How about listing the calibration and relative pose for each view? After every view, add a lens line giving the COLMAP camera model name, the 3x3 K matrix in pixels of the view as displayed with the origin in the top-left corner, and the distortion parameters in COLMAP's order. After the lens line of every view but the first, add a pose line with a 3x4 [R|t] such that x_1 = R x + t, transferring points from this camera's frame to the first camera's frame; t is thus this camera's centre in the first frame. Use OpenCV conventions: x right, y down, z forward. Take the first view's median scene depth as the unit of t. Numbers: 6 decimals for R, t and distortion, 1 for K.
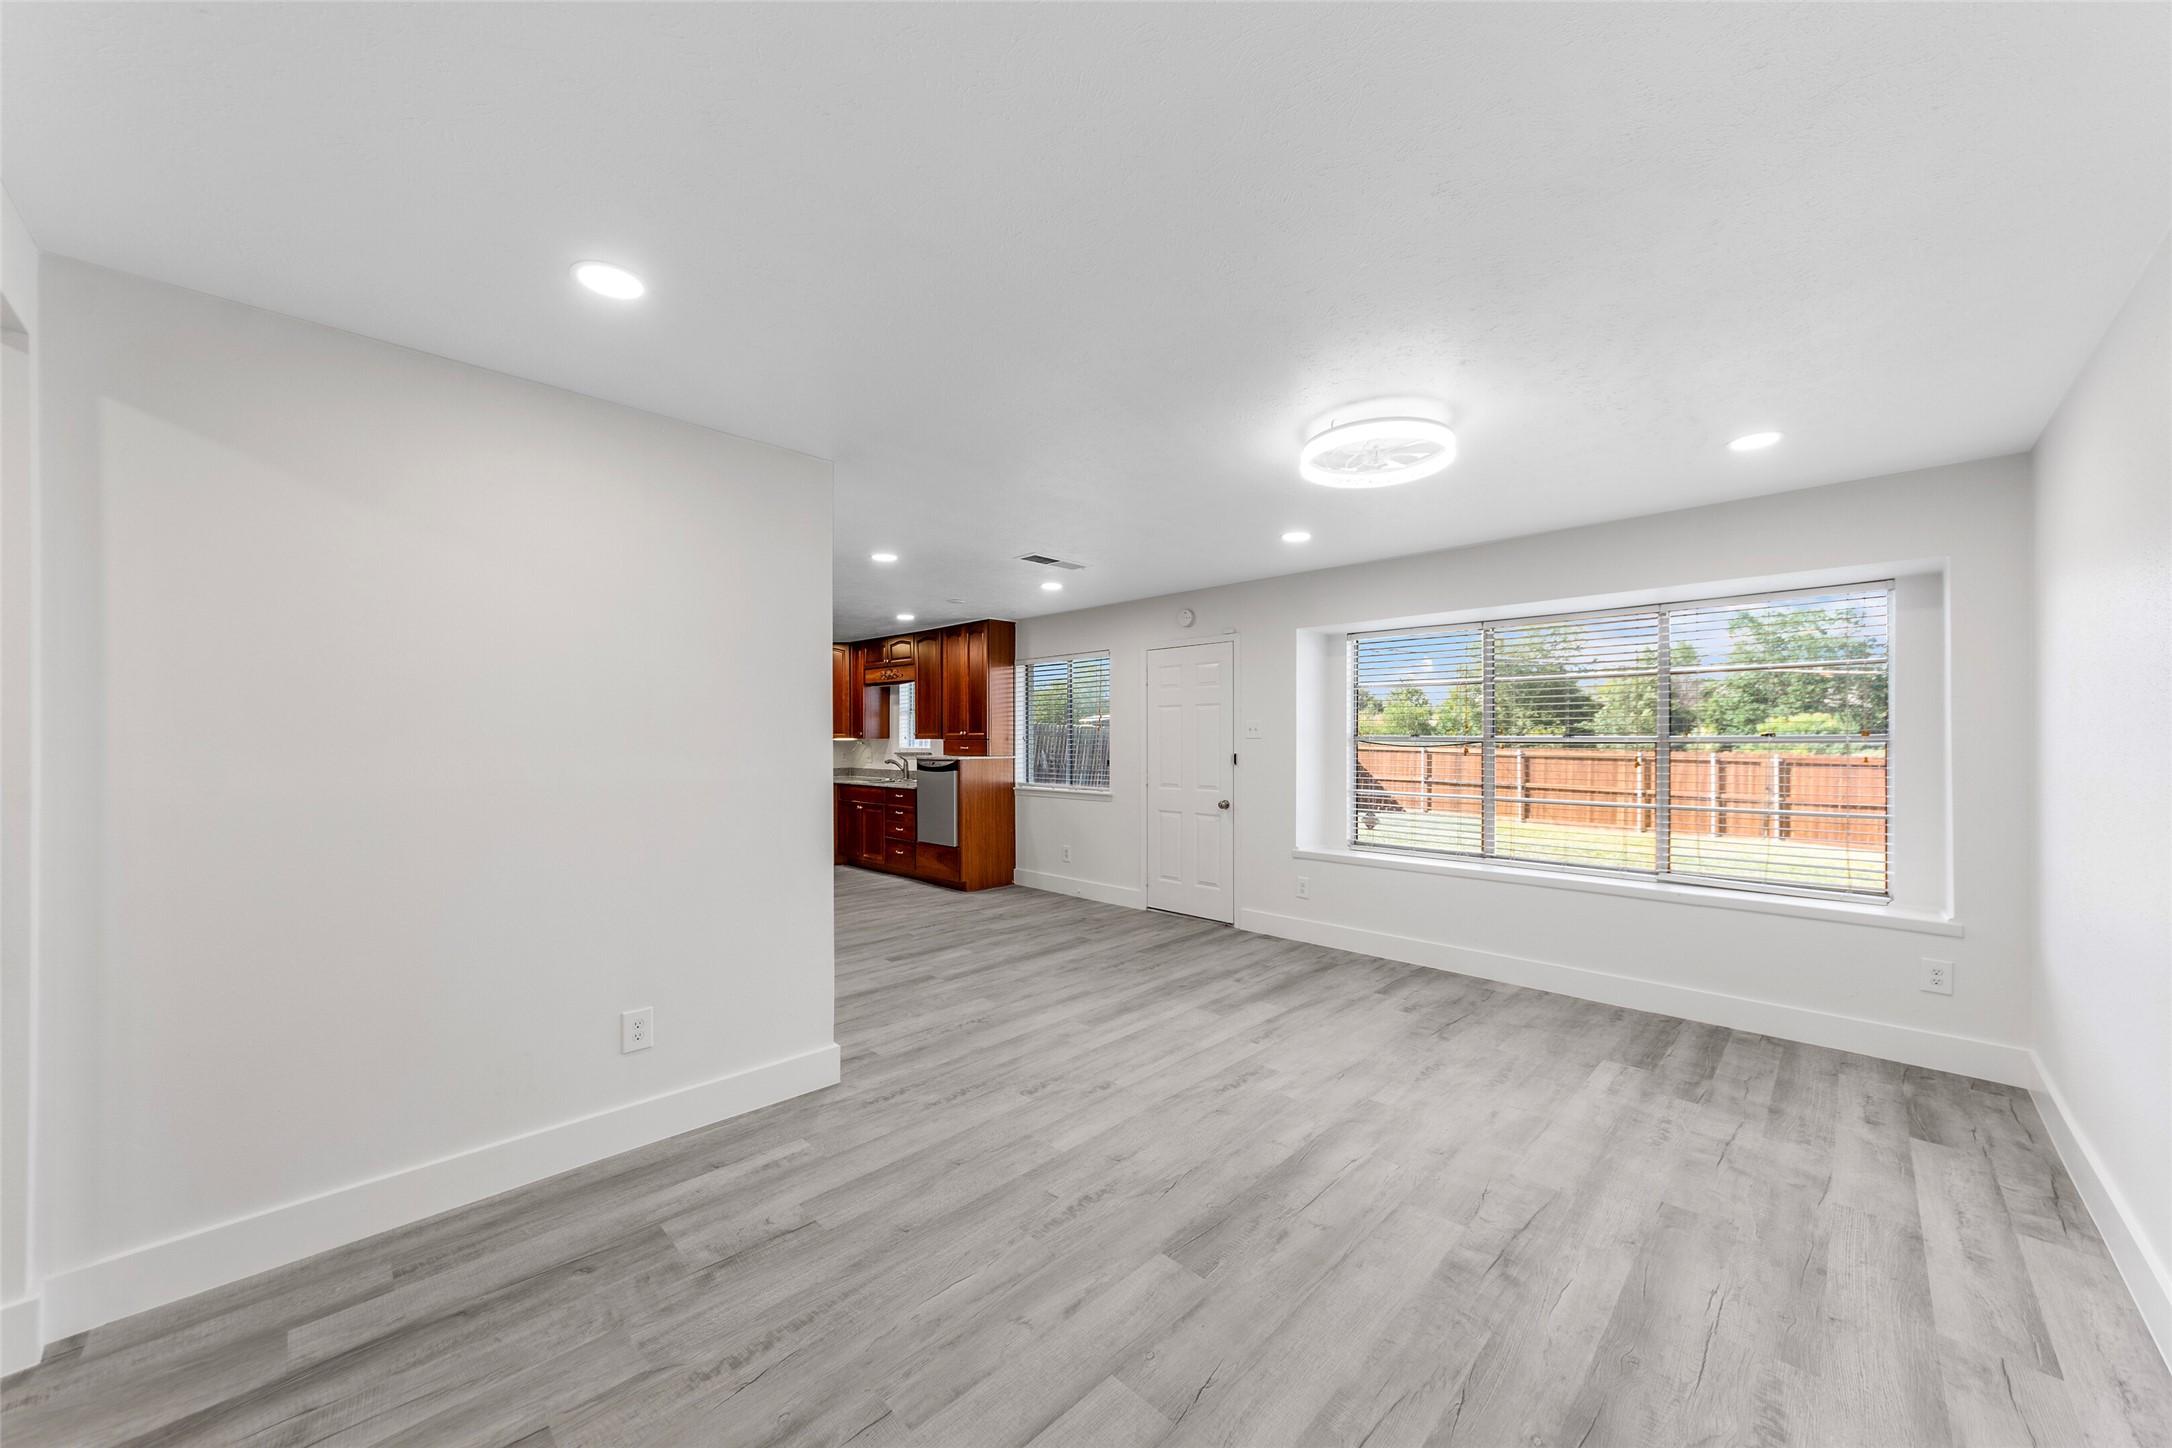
lens RADIAL K [[775.7, 0, 1092.6], [0, 775.7, 732.9], [0, 0, 1]] dist [0.003782, -0.000282]
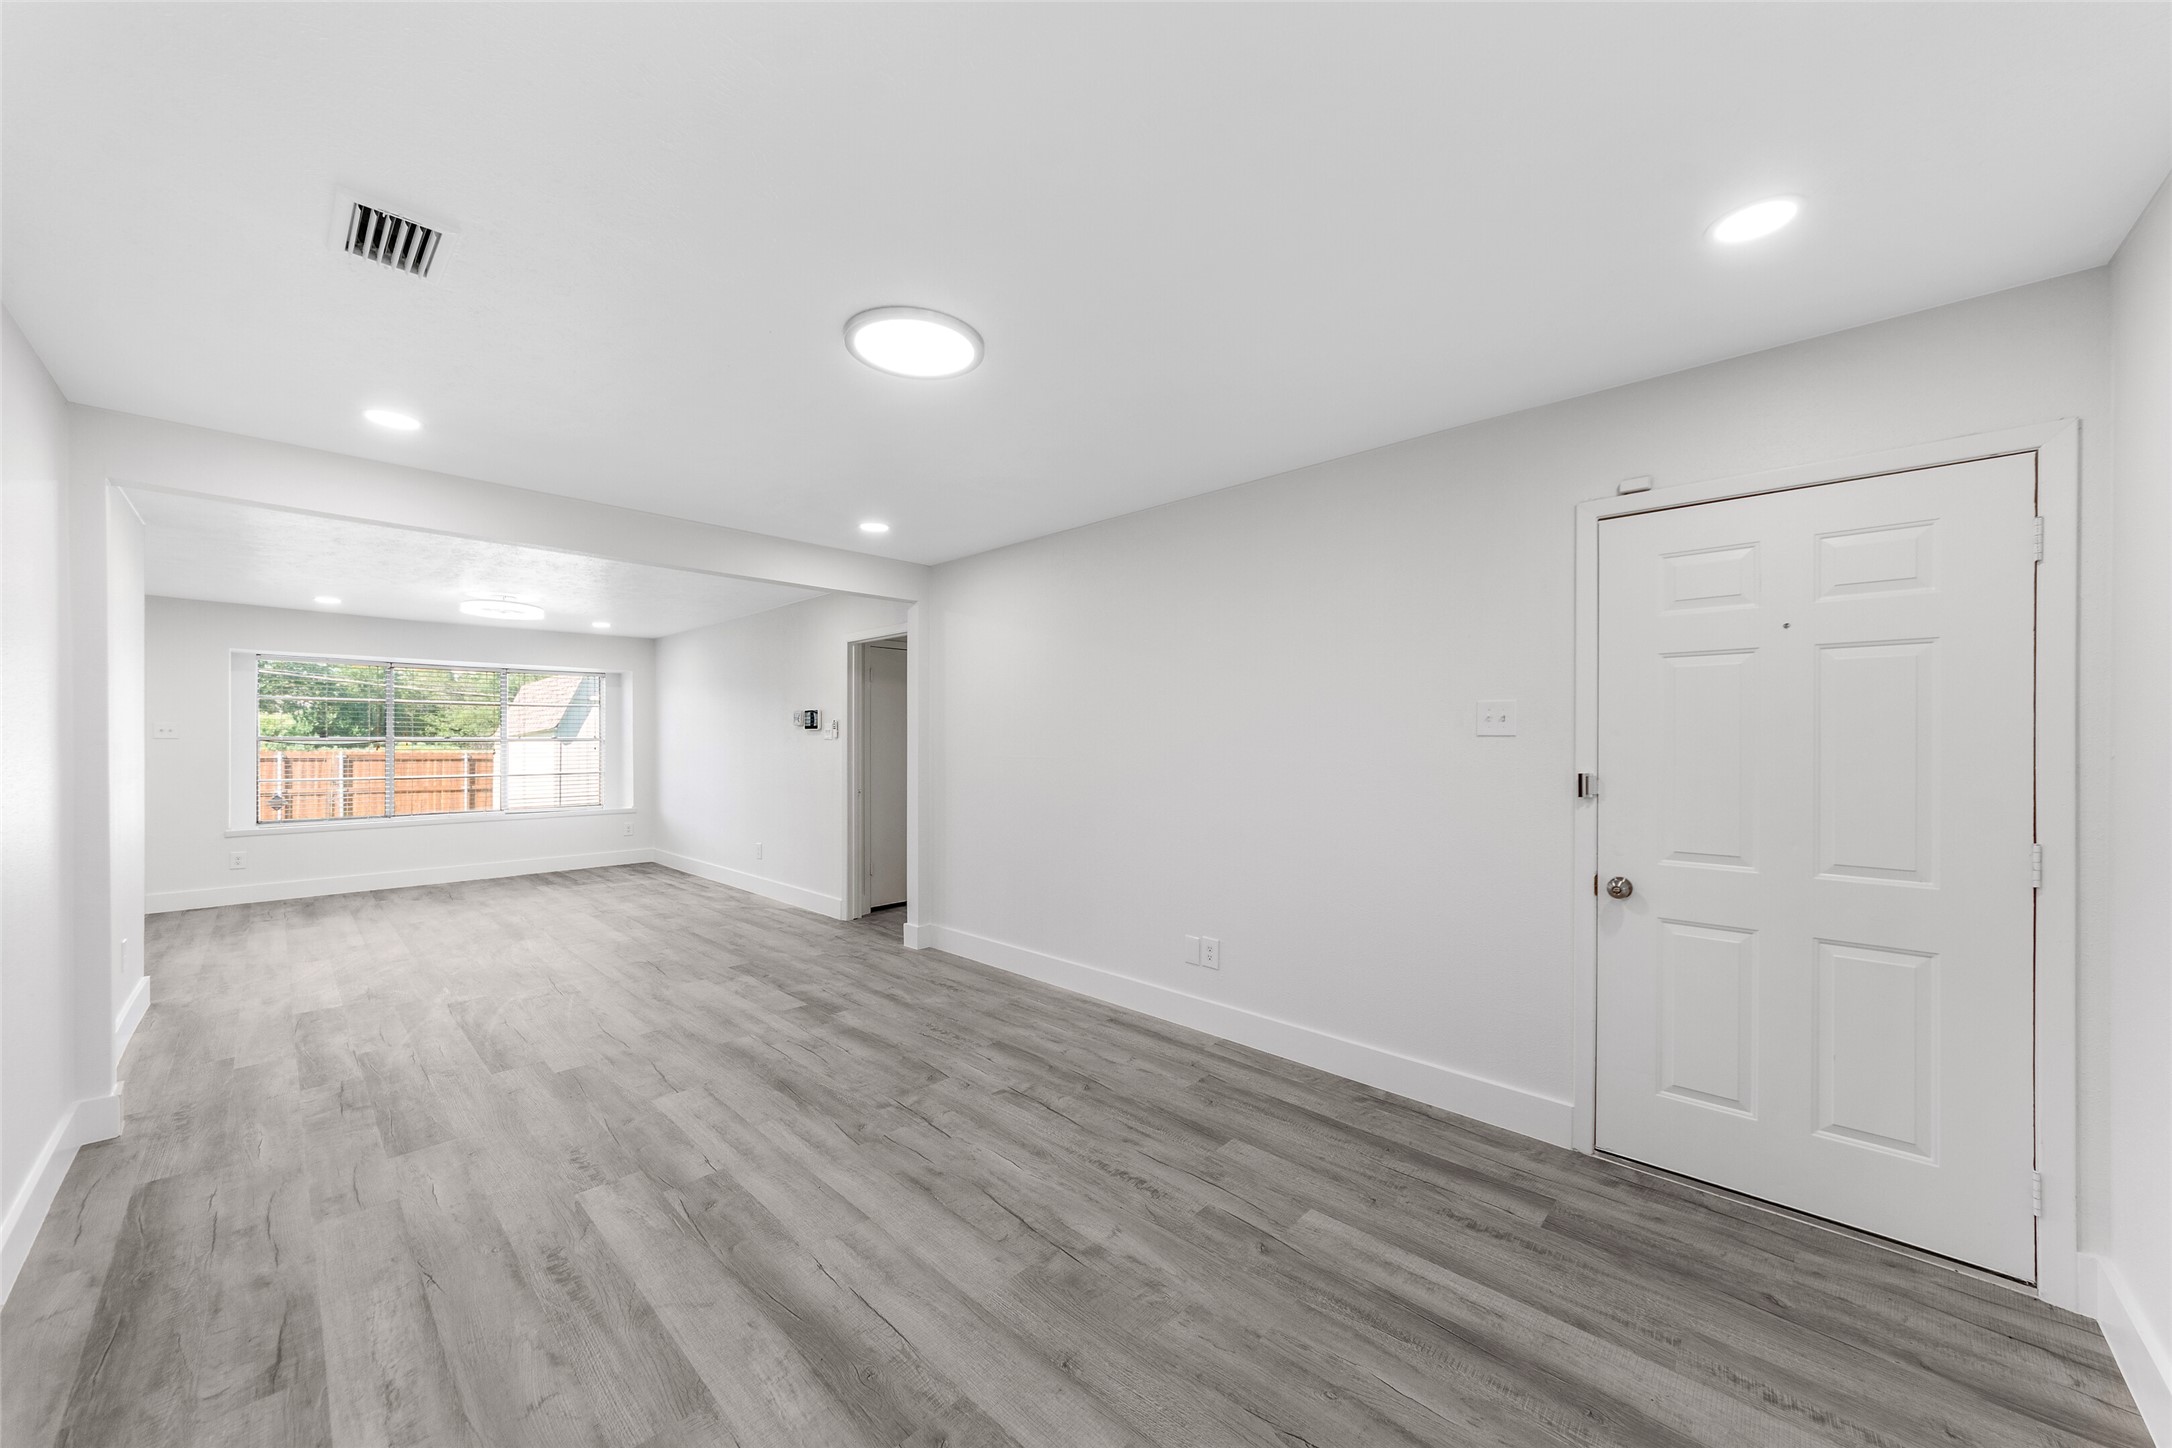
lens RADIAL K [[788.9, 0, 1097.1], [0, 788.9, 717.1], [0, 0, 1]] dist [-0.000425, -0.000355]
pose [[-0.021089, 0.029427, 0.999344, -1.273167], [-0.010354, 0.999507, -0.029651, -0.002231], [-0.999724, -0.010972, -0.020774, -0.411955]]
